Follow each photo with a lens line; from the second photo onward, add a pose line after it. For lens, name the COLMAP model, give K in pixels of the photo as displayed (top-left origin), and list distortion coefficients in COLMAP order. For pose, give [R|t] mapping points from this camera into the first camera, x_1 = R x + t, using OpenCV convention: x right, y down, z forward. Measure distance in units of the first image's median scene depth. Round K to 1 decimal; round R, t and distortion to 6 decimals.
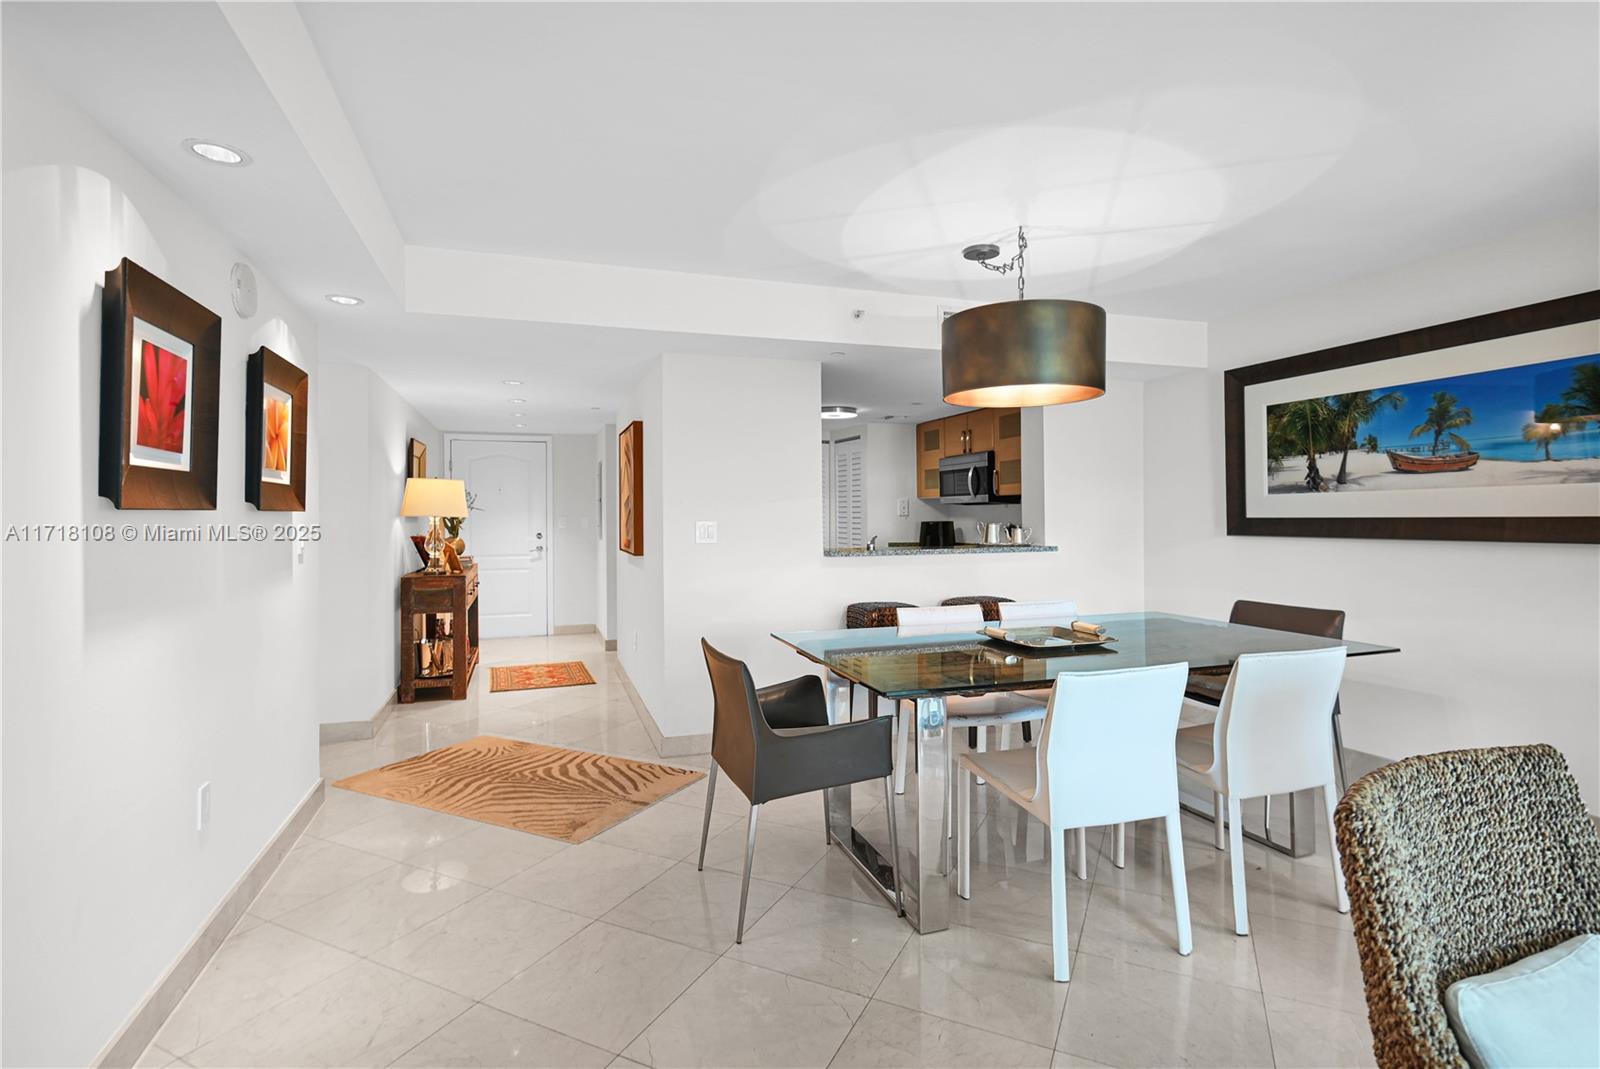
lens RADIAL K [[789.0, 0, 802.1], [0, 789.0, 515.1], [0, 0, 1]] dist [0.002801, 0.000258]
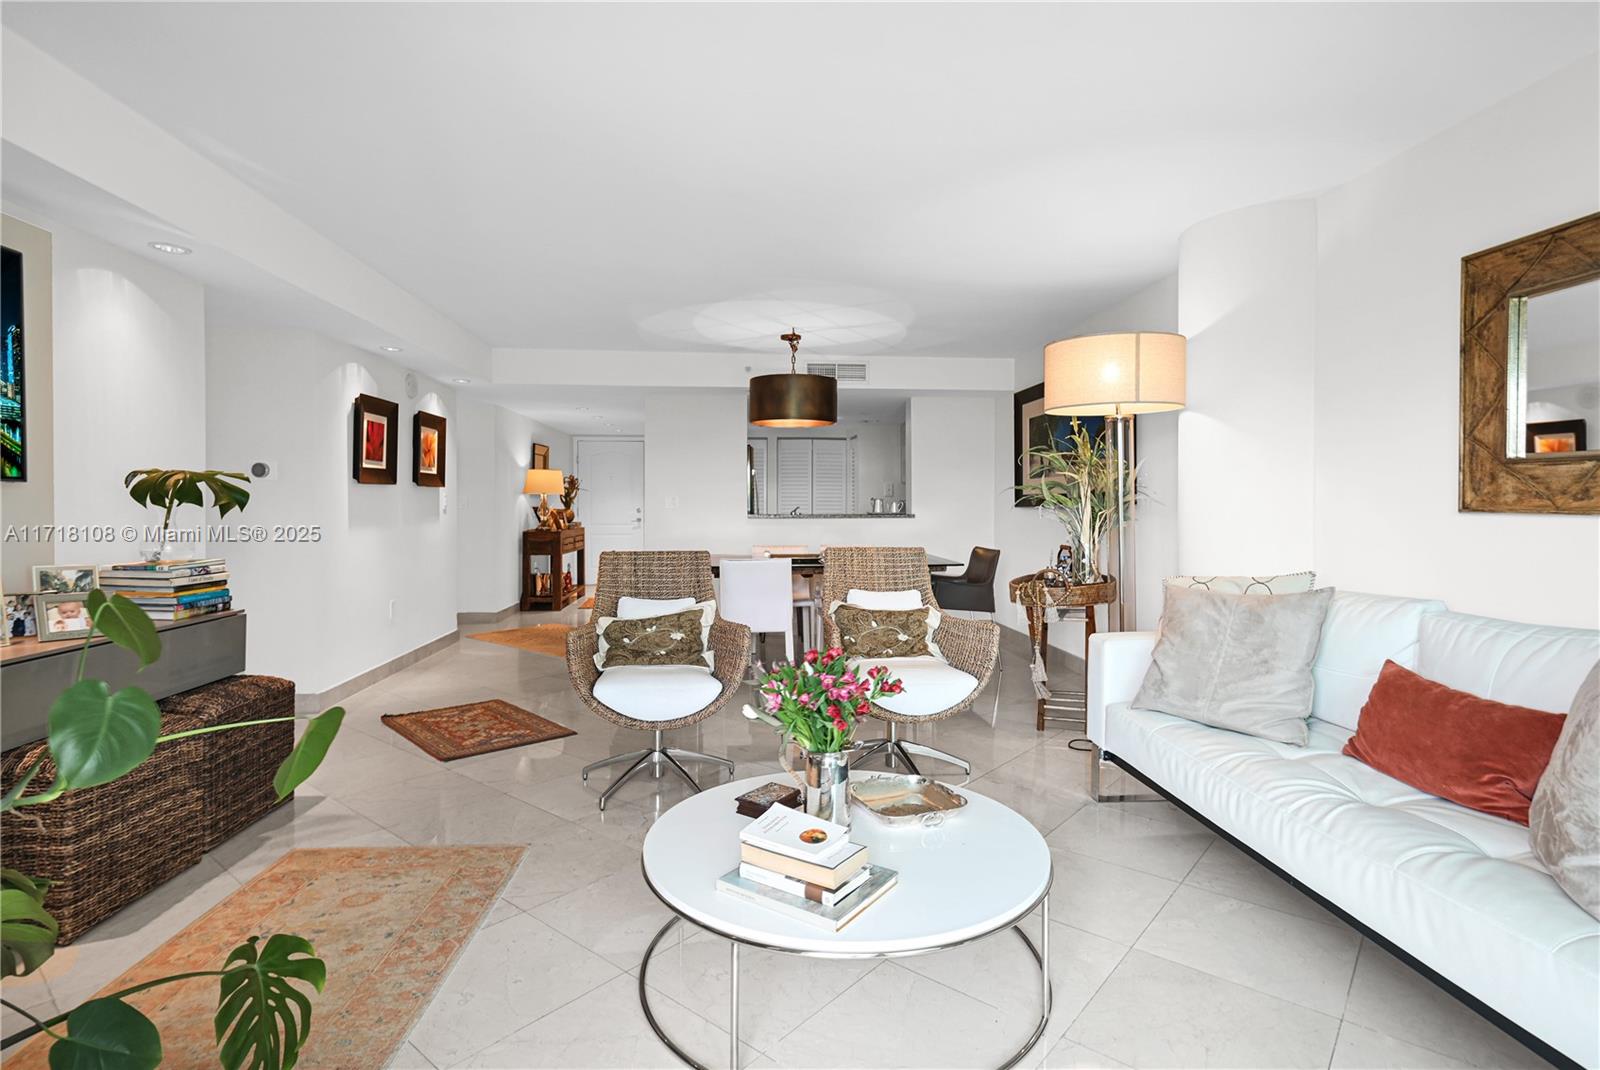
lens RADIAL K [[822.1, 0, 803.0], [0, 822.1, 516.9], [0, 0, 1]] dist [0.000526, 0.000059]
pose [[0.969572, 0.011681, -0.244528, 0.619462], [-0.007456, 0.999807, 0.018197, 0.021090], [0.244693, -0.015820, 0.969472, -0.649563]]
